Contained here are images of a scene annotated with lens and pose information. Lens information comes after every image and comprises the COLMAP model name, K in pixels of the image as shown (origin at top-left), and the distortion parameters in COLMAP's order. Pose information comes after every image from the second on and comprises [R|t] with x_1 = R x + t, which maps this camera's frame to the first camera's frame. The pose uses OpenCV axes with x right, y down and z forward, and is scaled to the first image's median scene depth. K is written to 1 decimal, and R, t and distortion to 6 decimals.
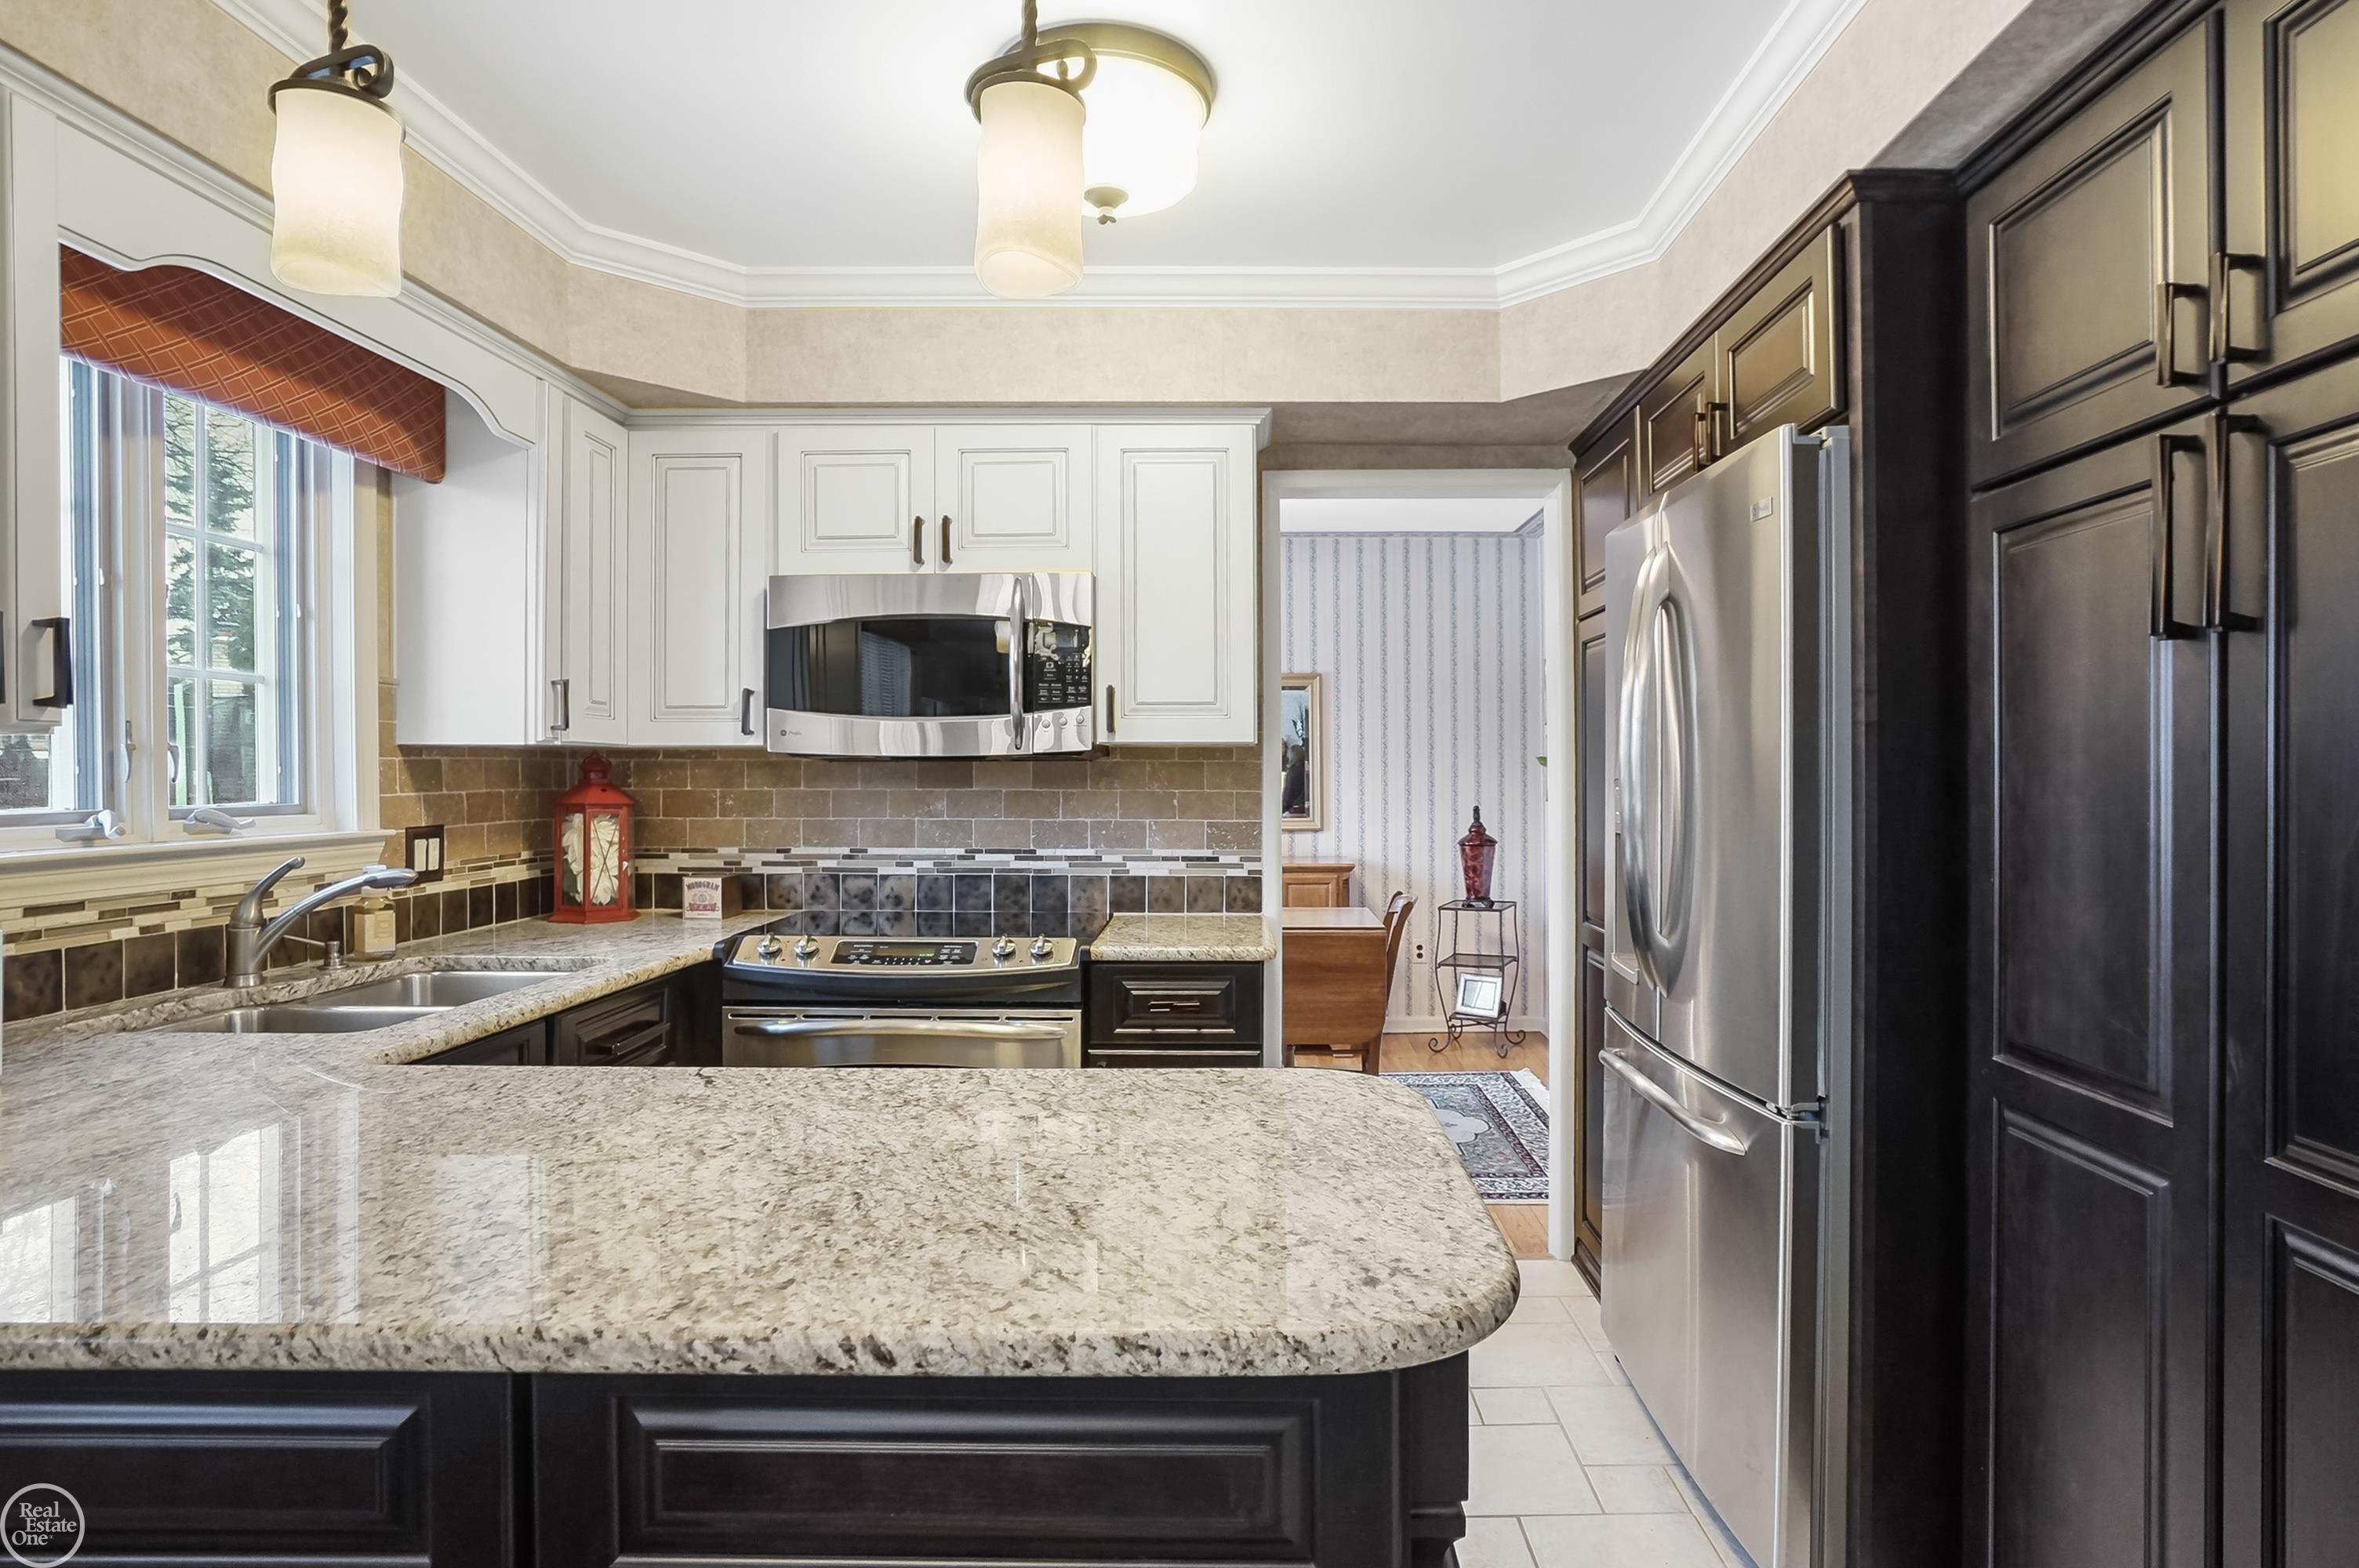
lens RADIAL K [[1203.6, 0, 1189.7], [0, 1203.6, 780.8], [0, 0, 1]] dist [-0.032271, 0.007462]
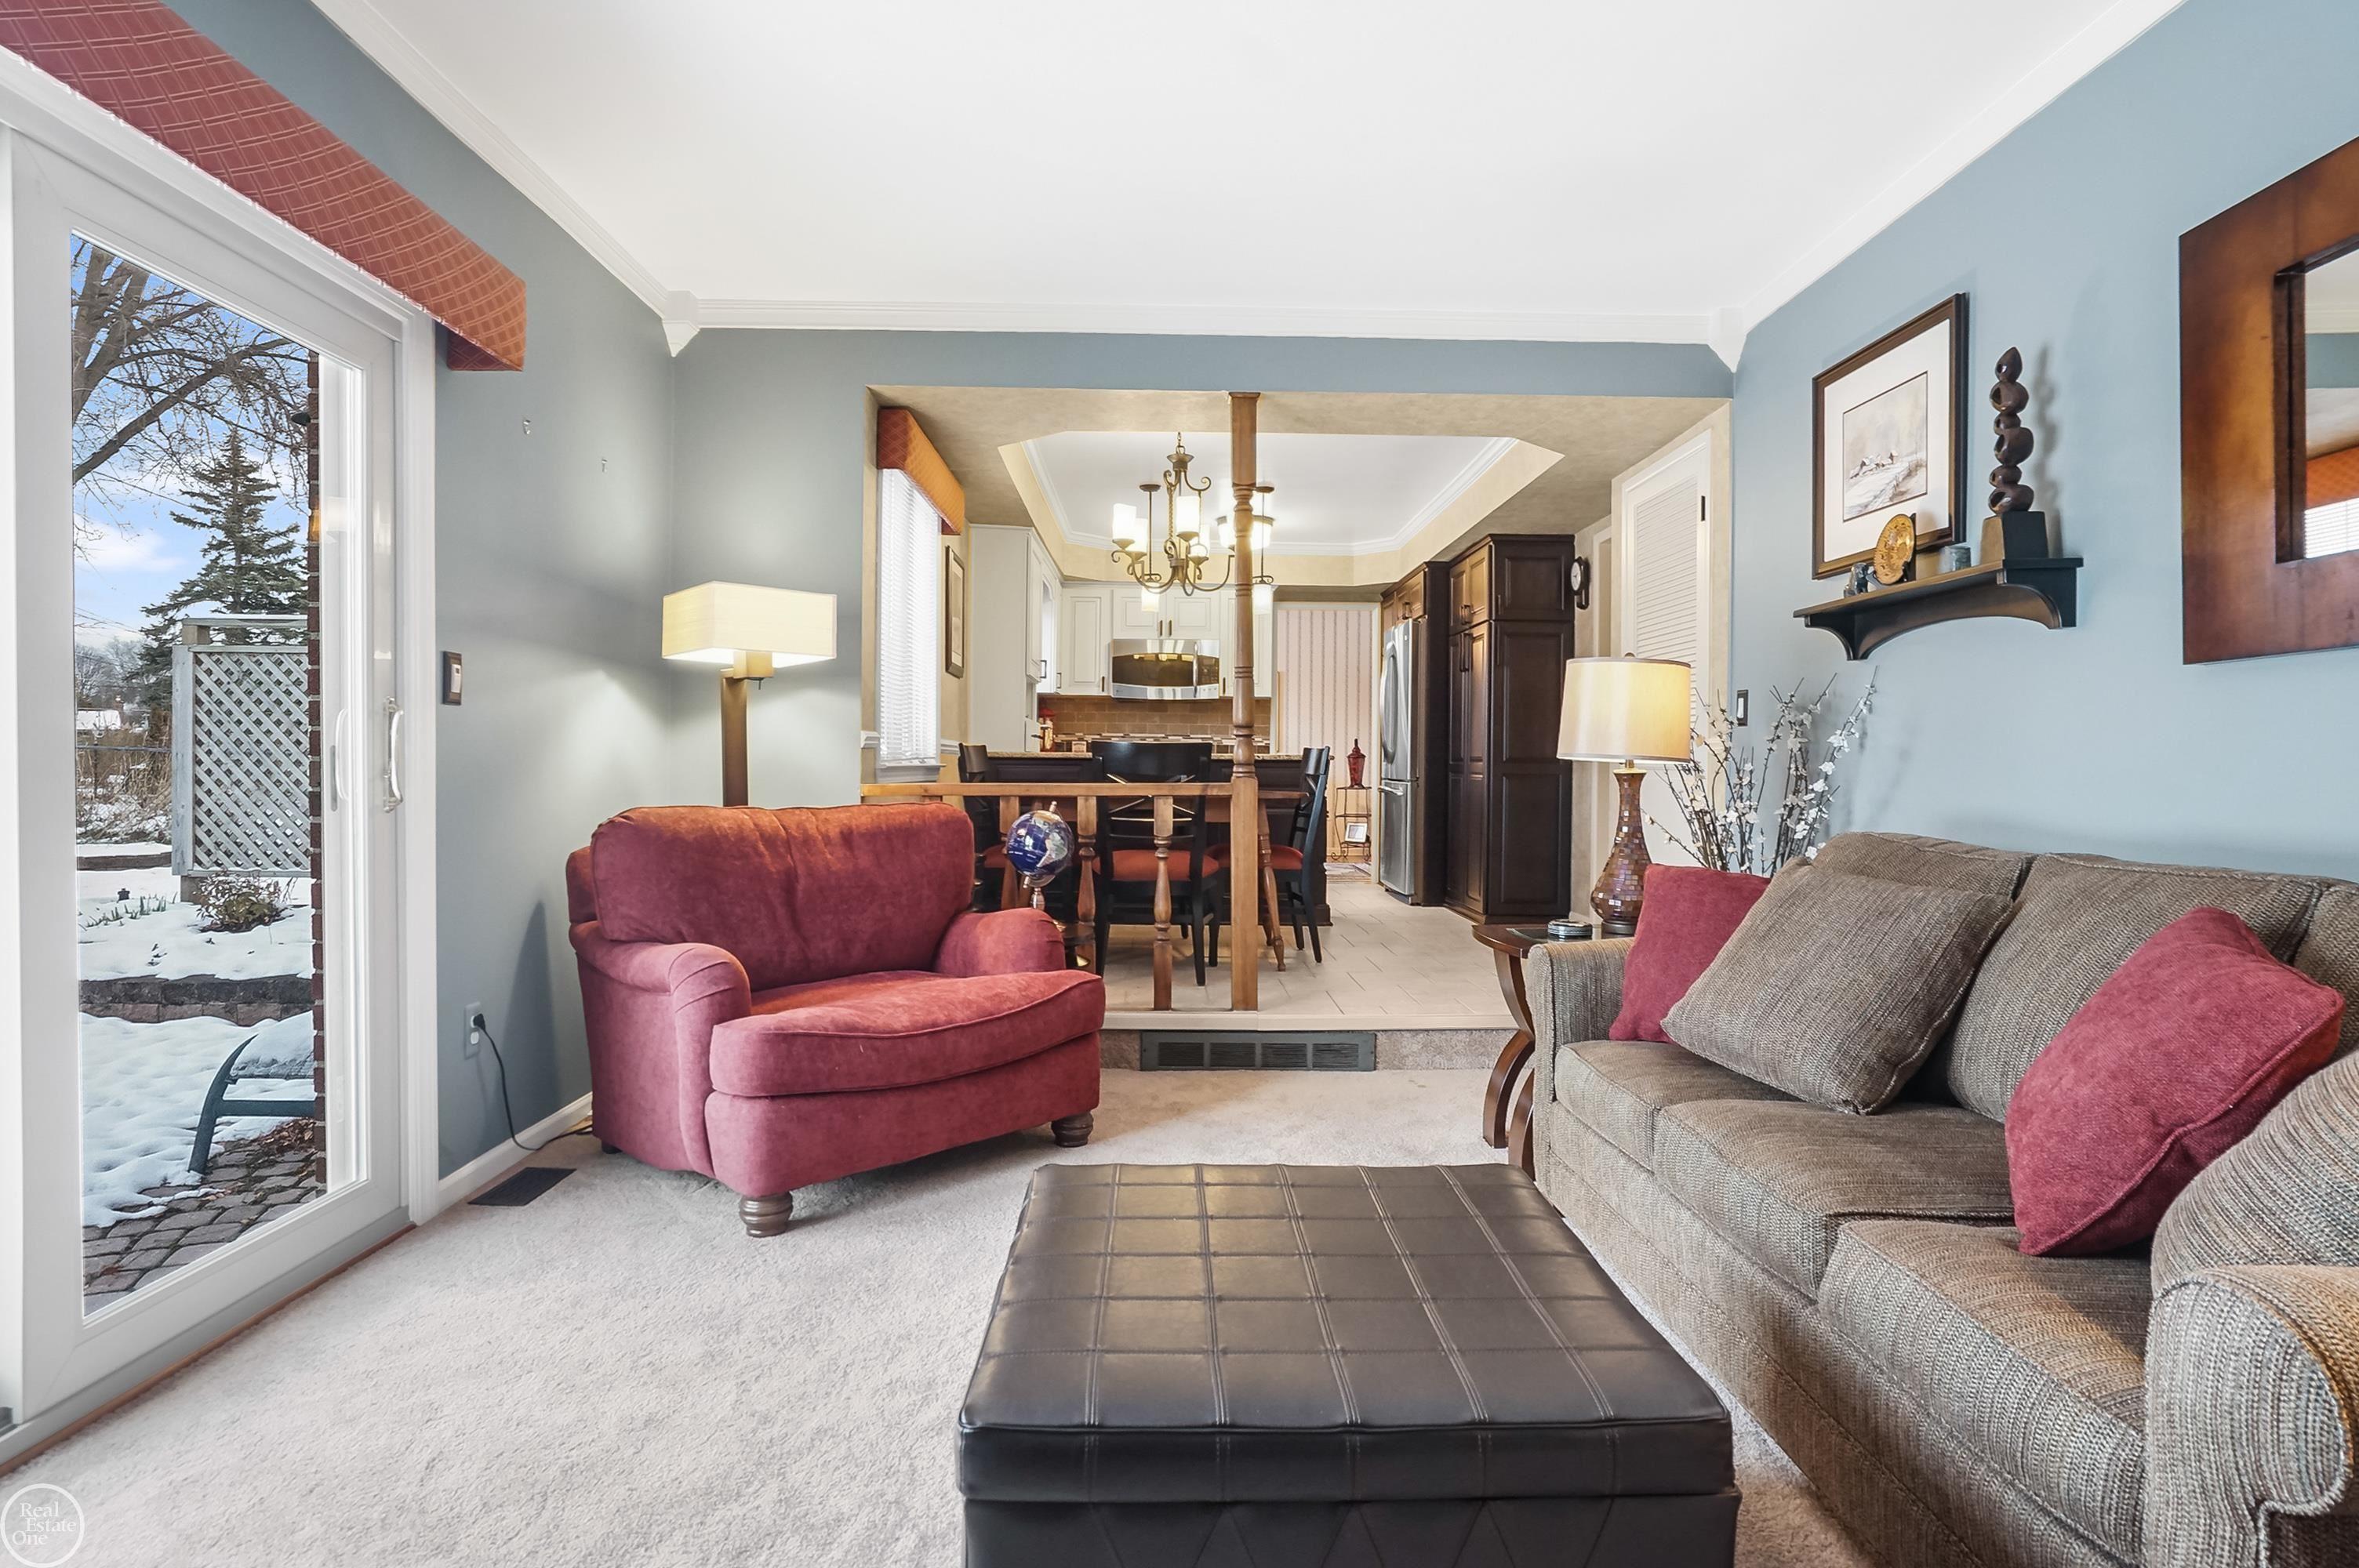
lens RADIAL K [[1203.6, 0, 1177.6], [0, 1203.6, 778.5], [0, 0, 1]] dist [-0.032271, 0.007462]
pose [[0.998141, 0.007676, 0.060460, -0.360790], [-0.008182, 0.999934, 0.008113, 0.149783], [-0.060394, -0.008593, 0.998138, -1.982386]]
